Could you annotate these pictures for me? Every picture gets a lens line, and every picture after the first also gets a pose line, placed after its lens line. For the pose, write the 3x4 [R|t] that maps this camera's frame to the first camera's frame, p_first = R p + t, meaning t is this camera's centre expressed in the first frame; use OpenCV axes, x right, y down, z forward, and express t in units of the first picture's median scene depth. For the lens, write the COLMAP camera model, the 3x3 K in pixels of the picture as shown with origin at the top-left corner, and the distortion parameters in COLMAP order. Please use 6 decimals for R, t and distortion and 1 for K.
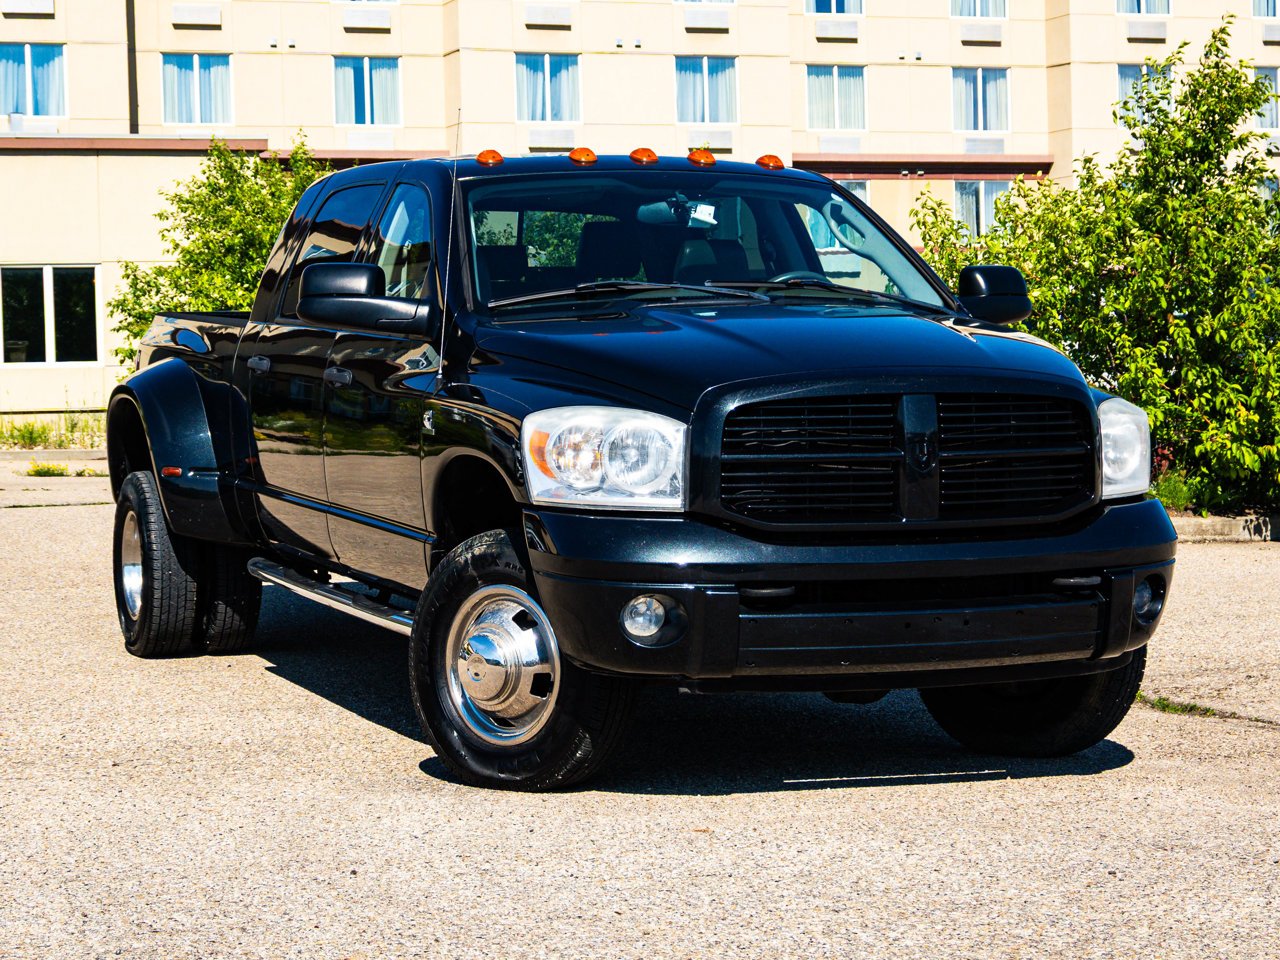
lens RADIAL K [[3024.3, 0, 649.0], [0, 3024.3, 490.5], [0, 0, 1]] dist [-0.020651, 0.000000]
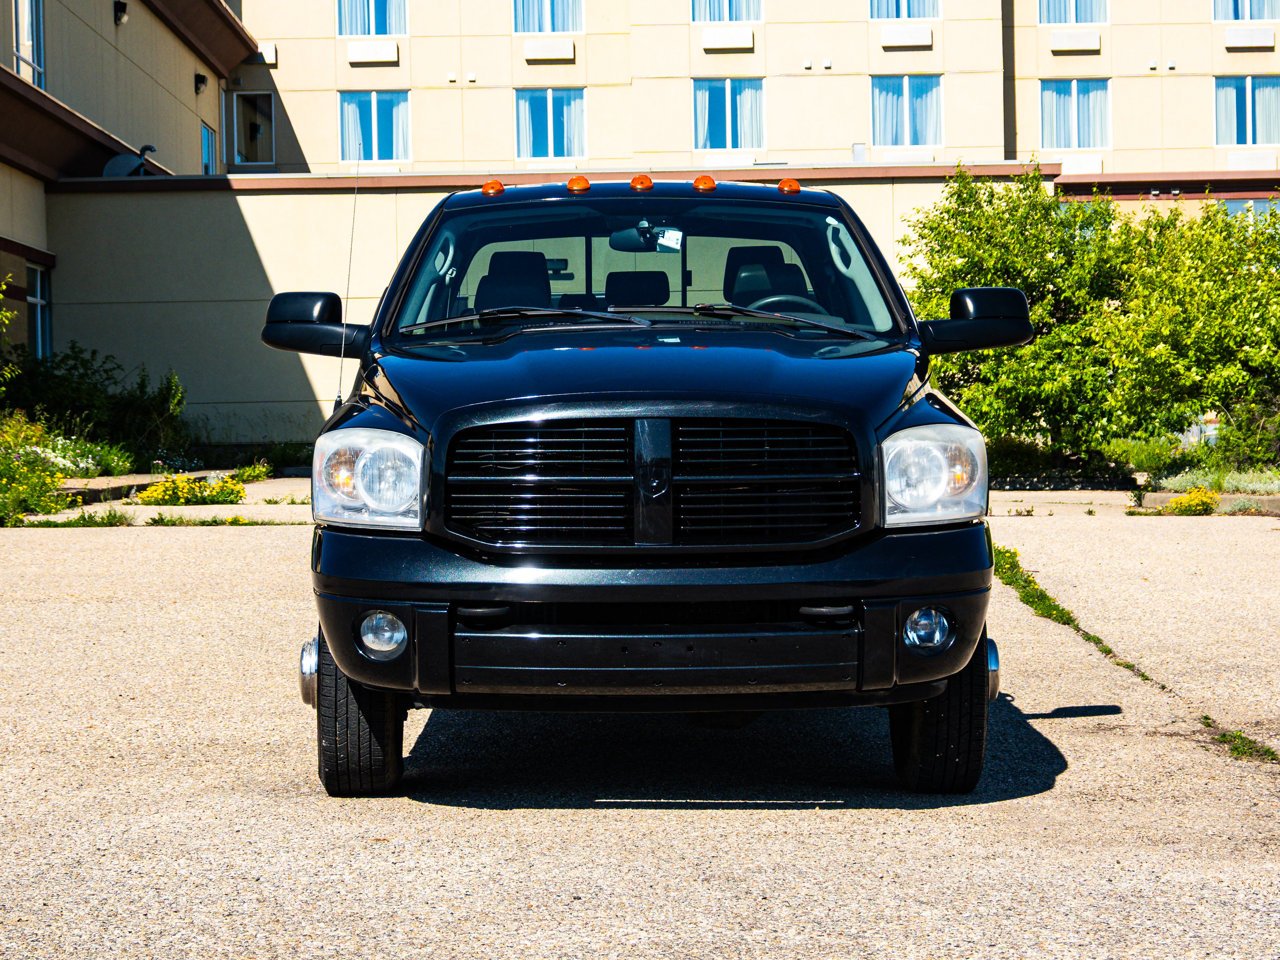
lens RADIAL K [[3024.3, 0, 635.2], [0, 3024.3, 538.1], [0, 0, 1]] dist [-0.020651, 0.000000]
pose [[0.931093, 0.019185, -0.364276, 0.377037], [-0.016413, 0.999808, 0.010703, -0.002452], [0.364411, -0.003986, 0.931229, 0.054309]]
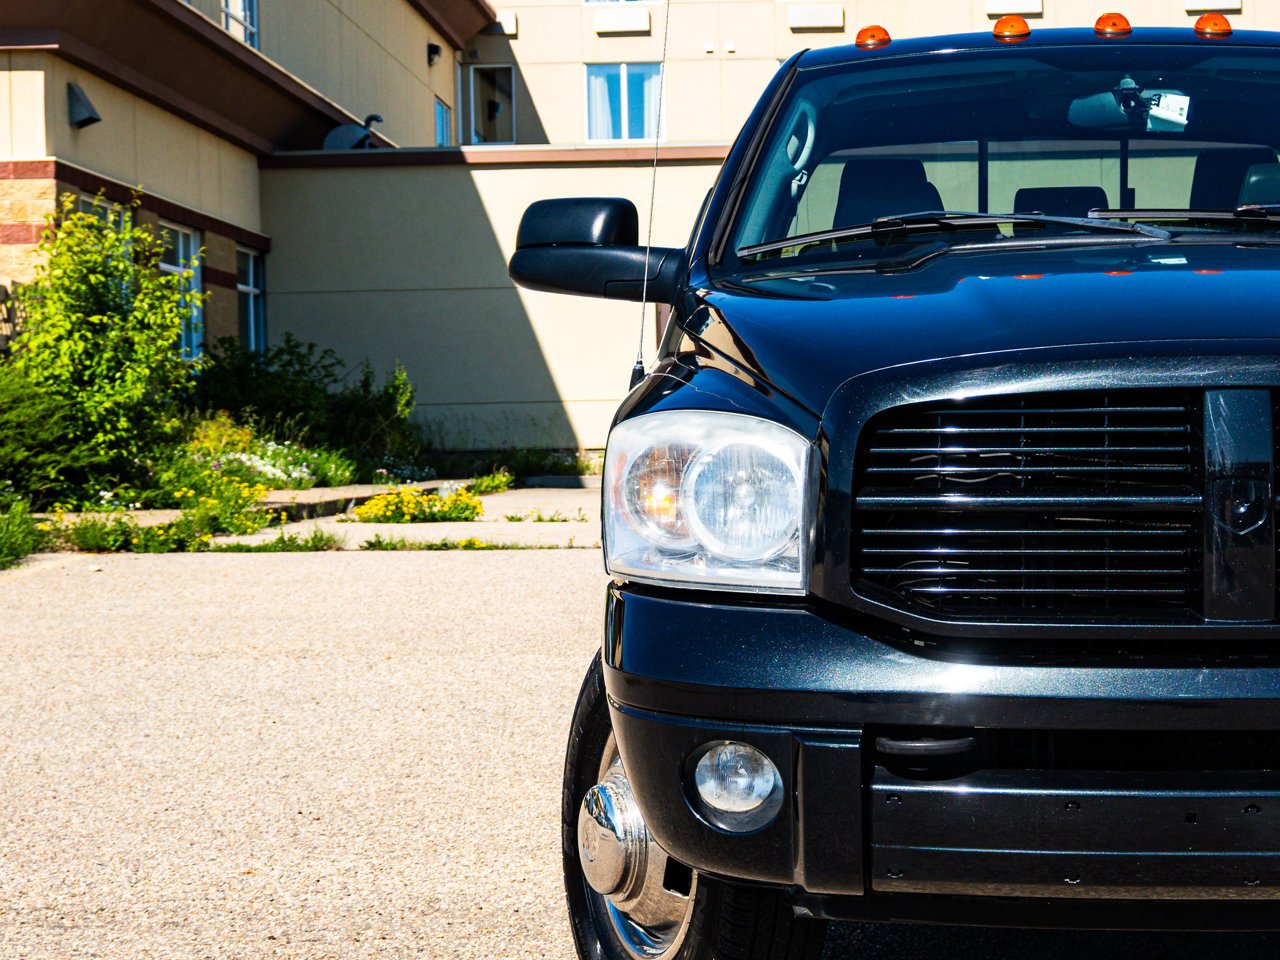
lens RADIAL K [[3024.3, 0, 643.2], [0, 3024.3, 477.1], [0, 0, 1]] dist [-0.020651, 0.000000]
pose [[0.901174, 0.010345, -0.433334, 0.190310], [-0.016879, 0.999794, -0.011234, -0.006946], [0.433129, 0.017438, 0.901163, 0.394440]]
